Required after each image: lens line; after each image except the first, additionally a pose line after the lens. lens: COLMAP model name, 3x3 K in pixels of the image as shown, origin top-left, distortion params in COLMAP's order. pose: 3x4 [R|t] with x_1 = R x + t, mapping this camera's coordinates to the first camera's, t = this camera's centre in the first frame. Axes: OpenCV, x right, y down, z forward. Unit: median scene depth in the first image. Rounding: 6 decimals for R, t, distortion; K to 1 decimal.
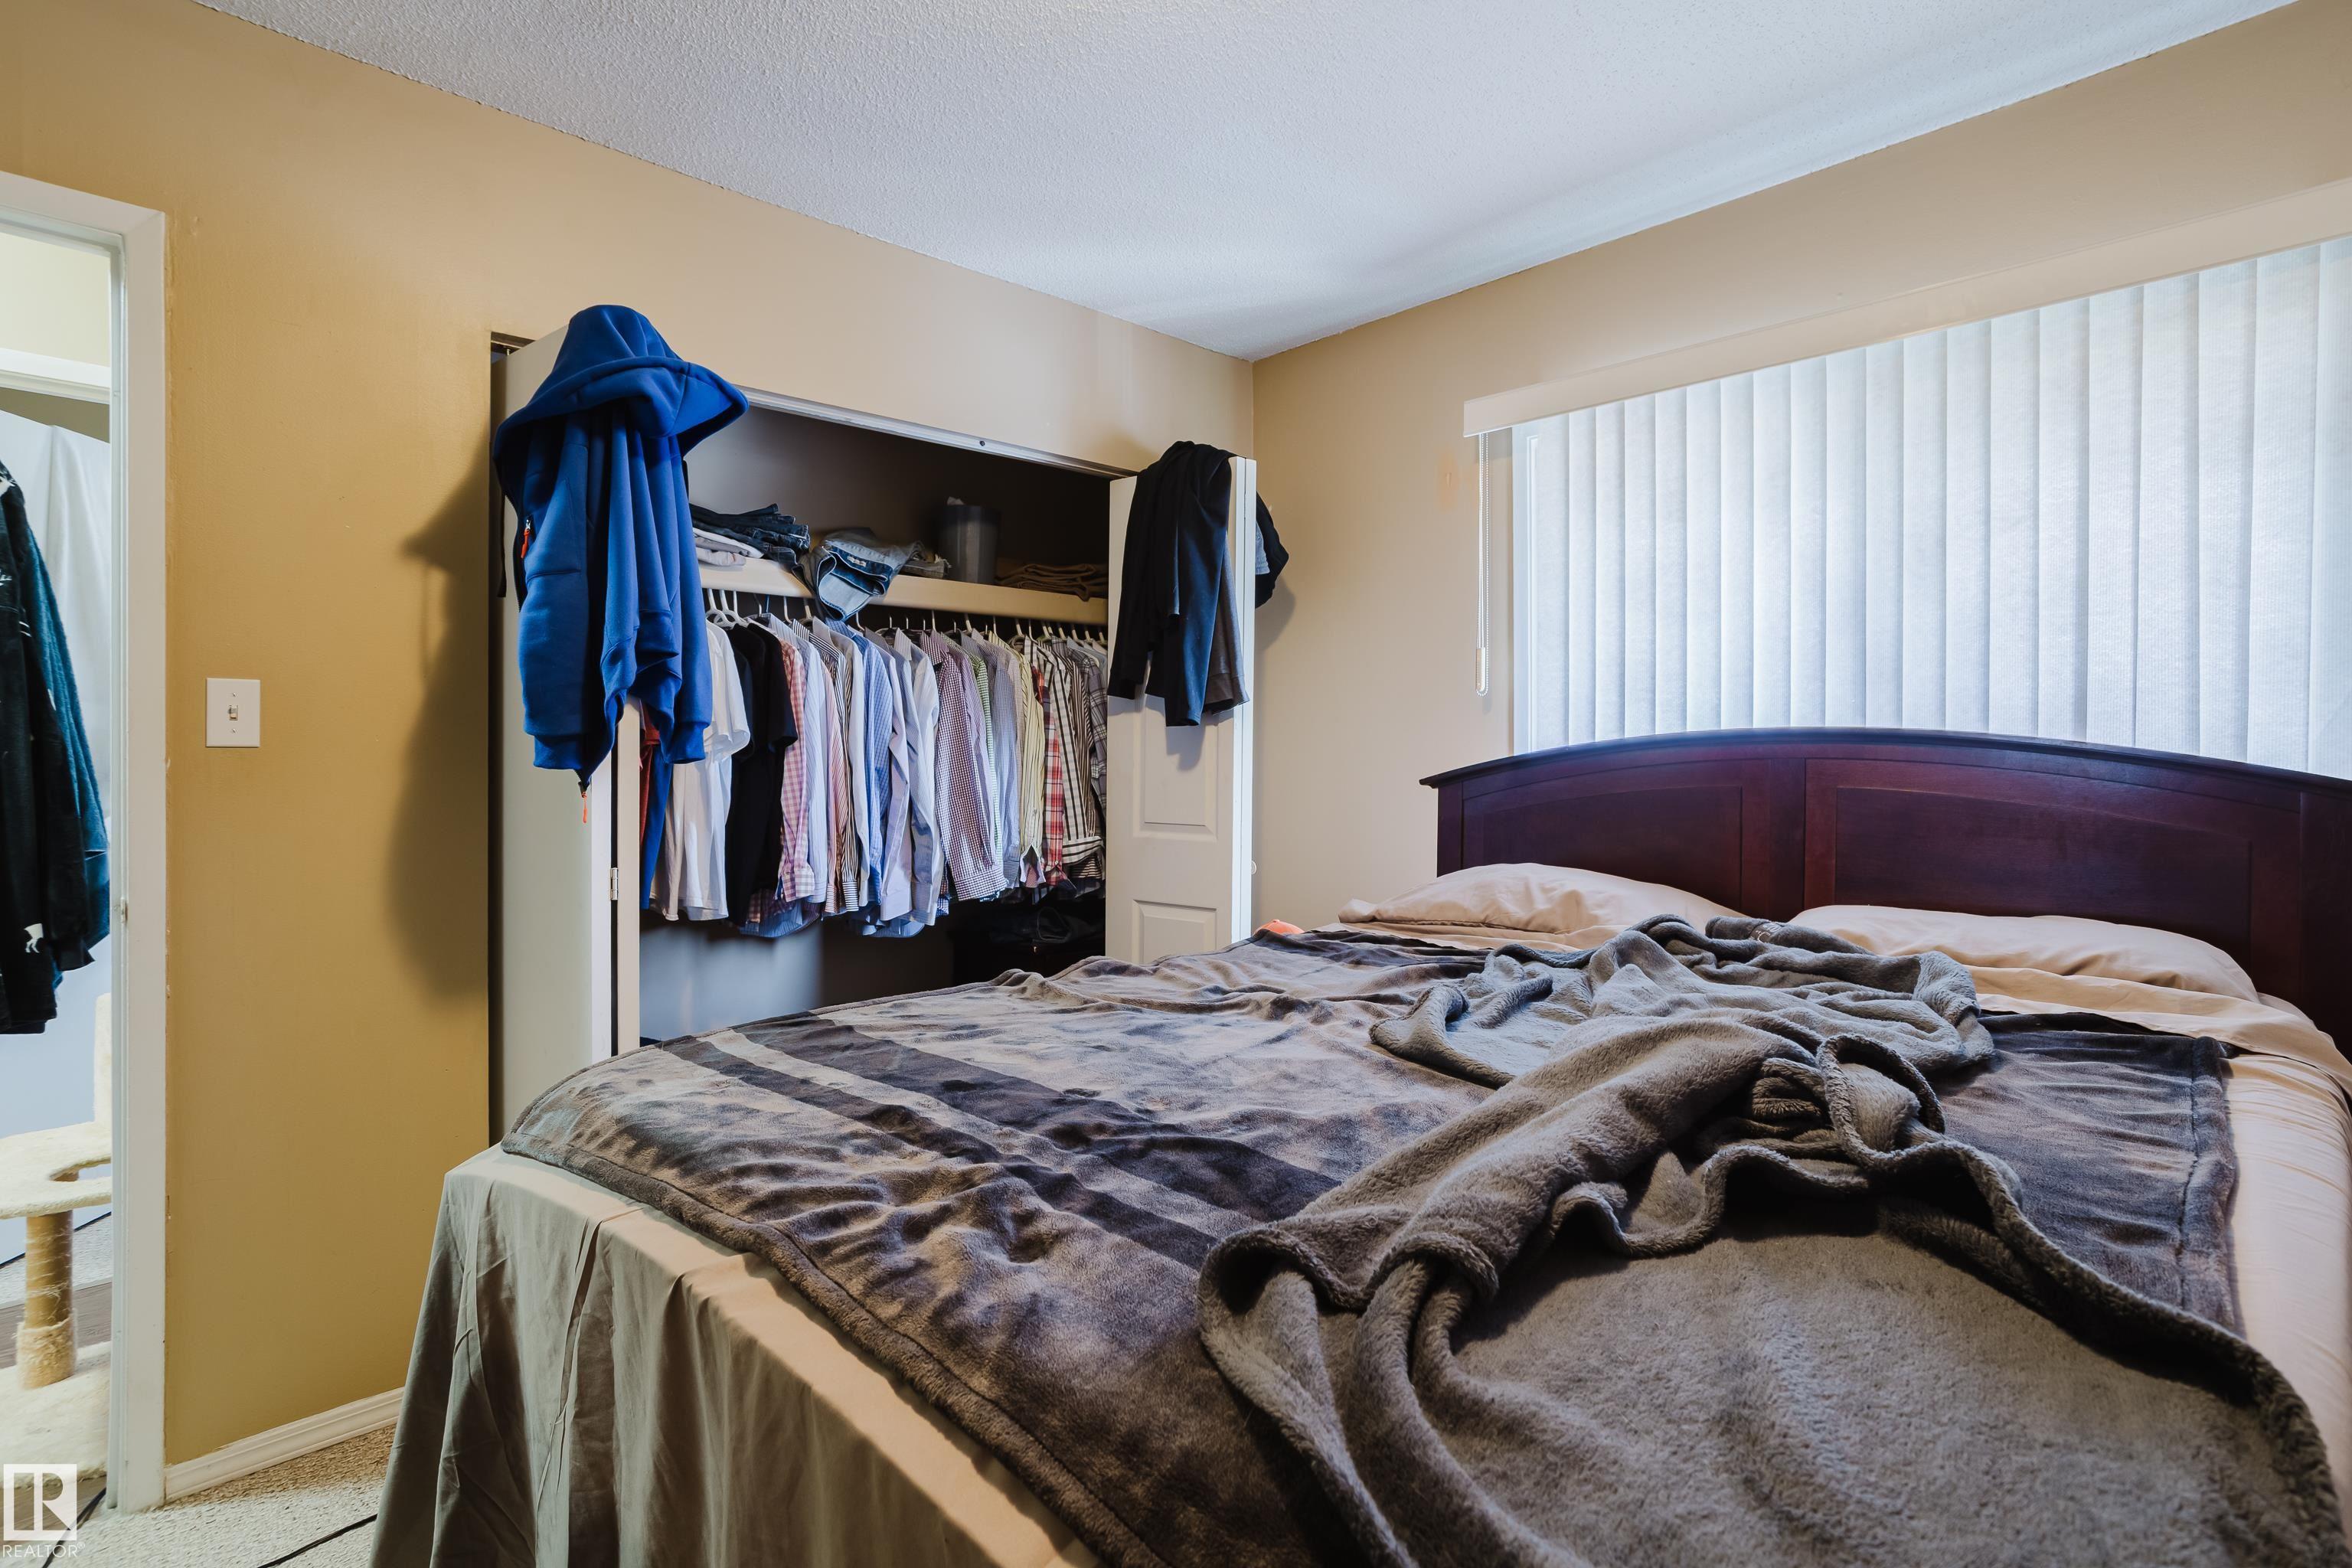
lens RADIAL K [[1131.6, 0, 1171.0], [0, 1131.6, 755.0], [0, 0, 1]] dist [-0.041758, 0.020957]
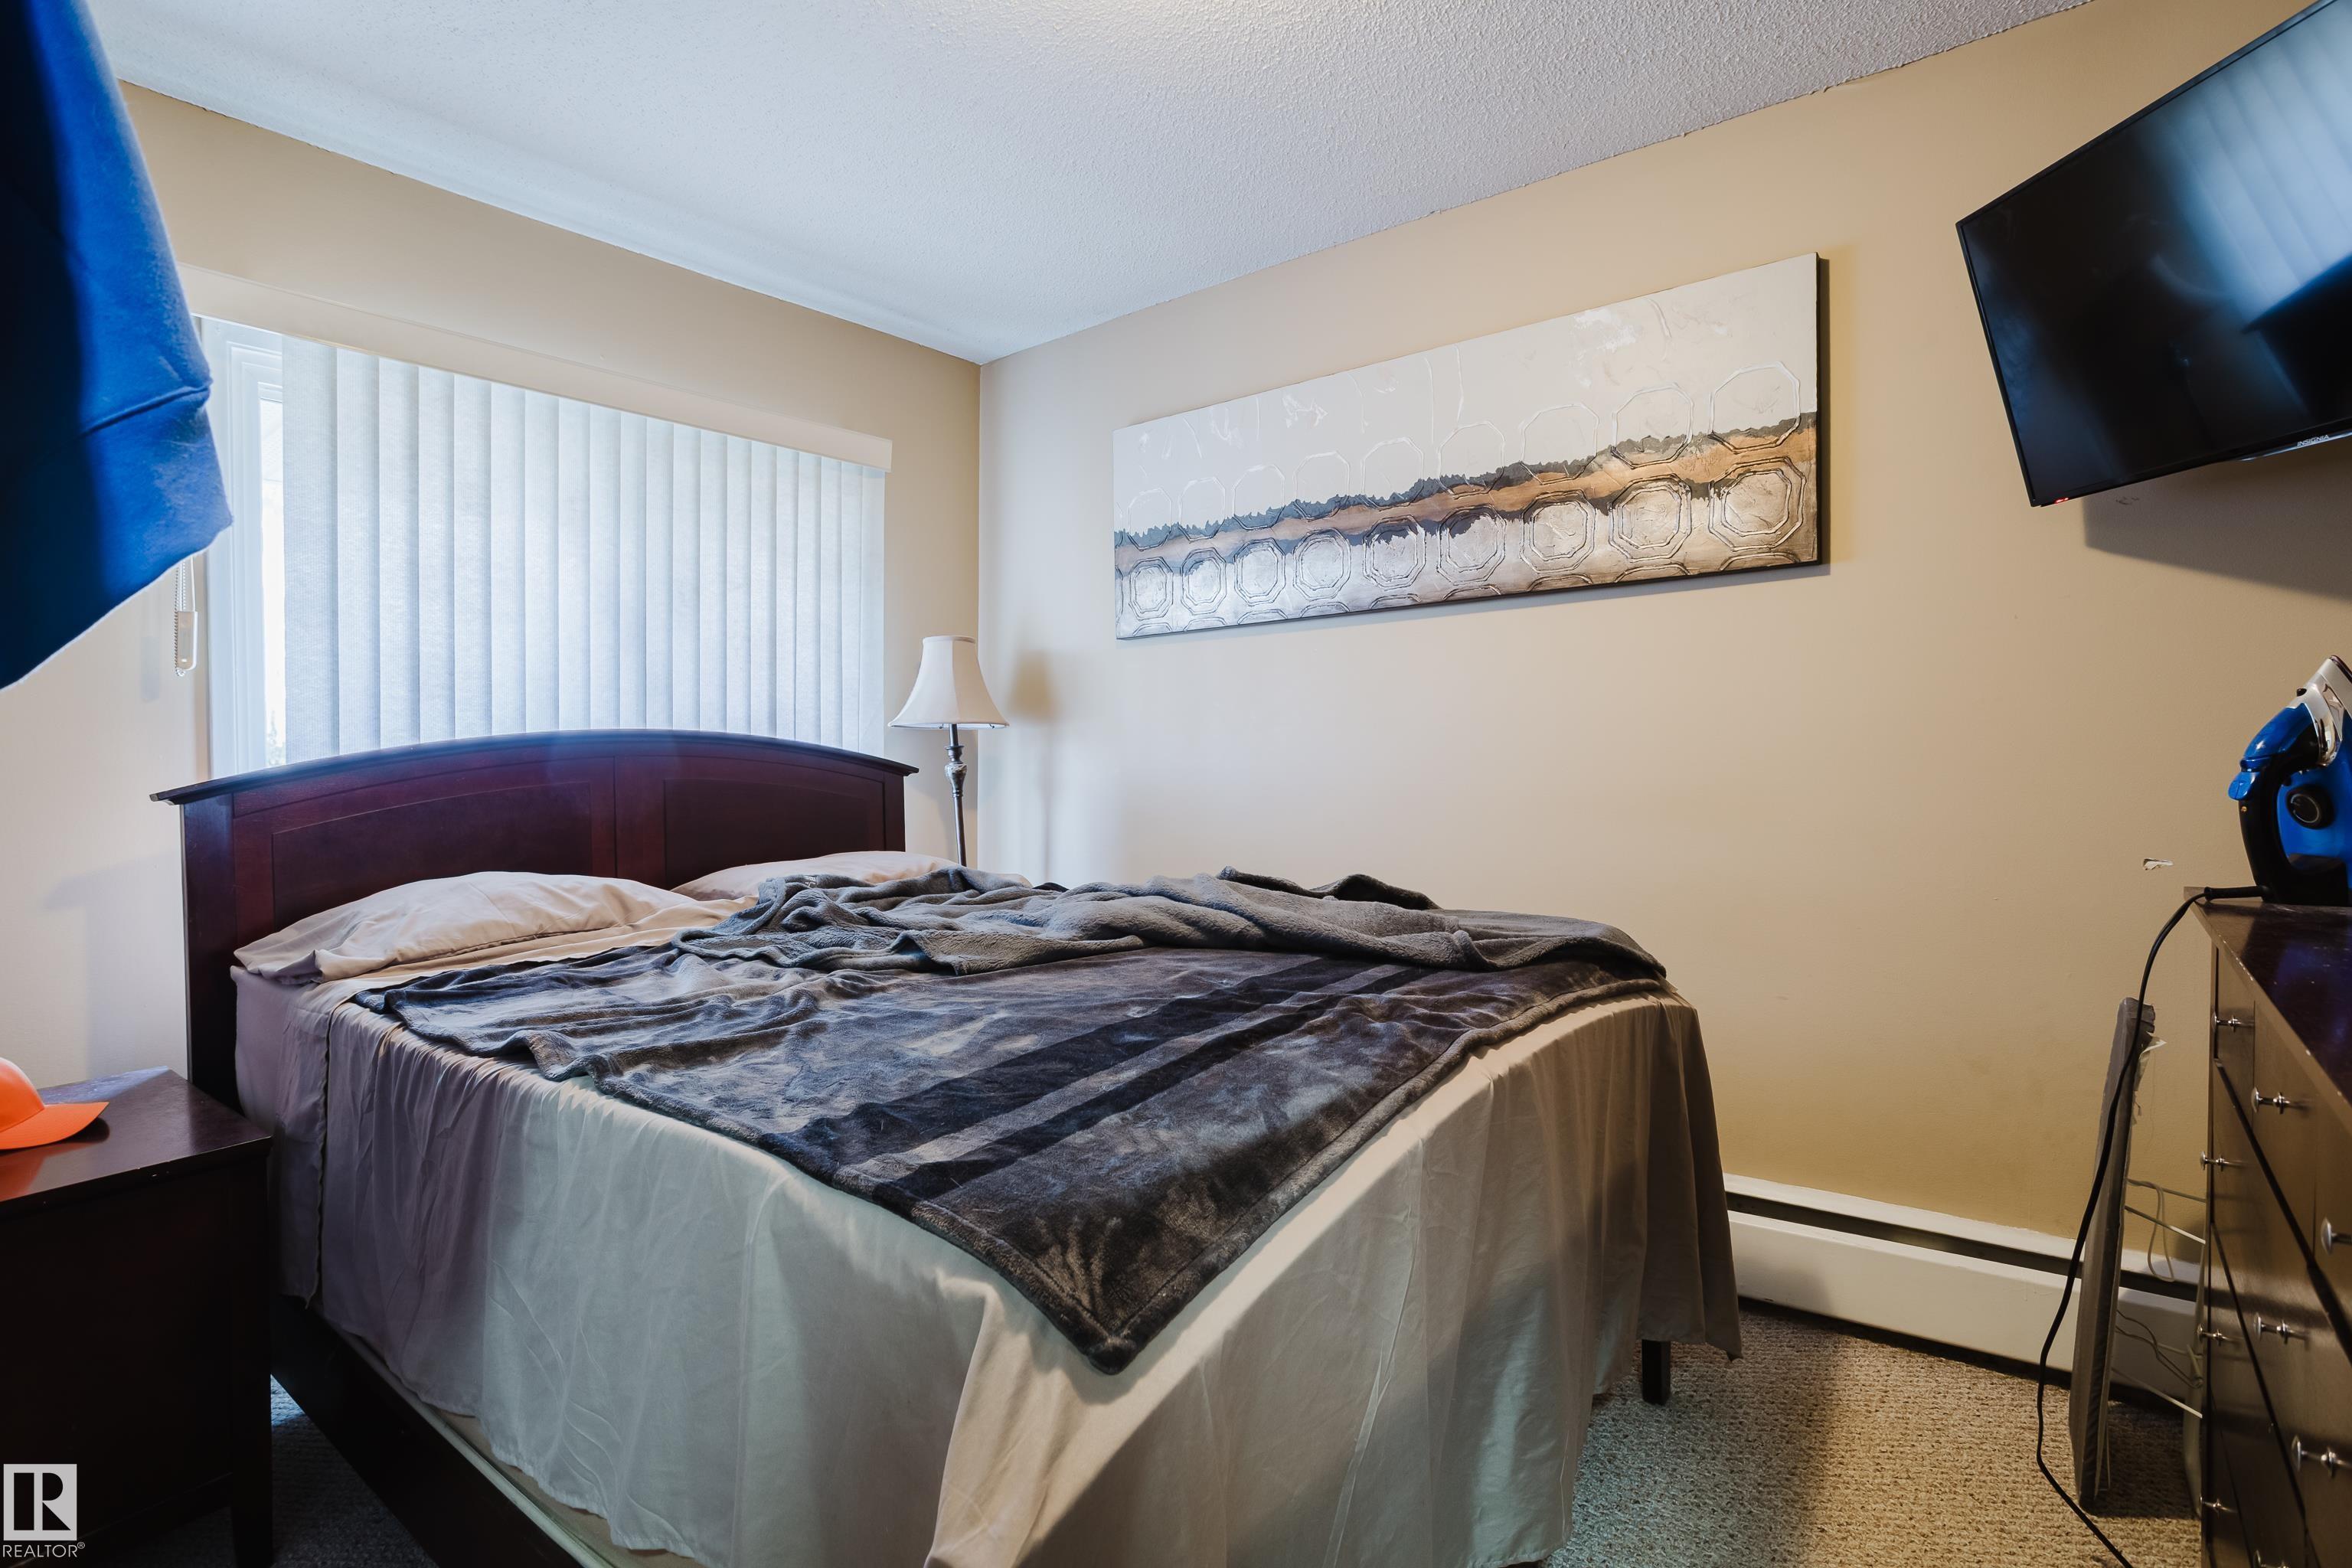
lens RADIAL K [[1131.6, 0, 1171.0], [0, 1131.6, 755.0], [0, 0, 1]] dist [-0.041758, 0.020957]
pose [[-0.139765, -0.005105, 0.990172, -0.639082], [0.009746, 0.999931, 0.006531, -0.001221], [-0.990137, 0.010563, -0.139706, 0.587167]]
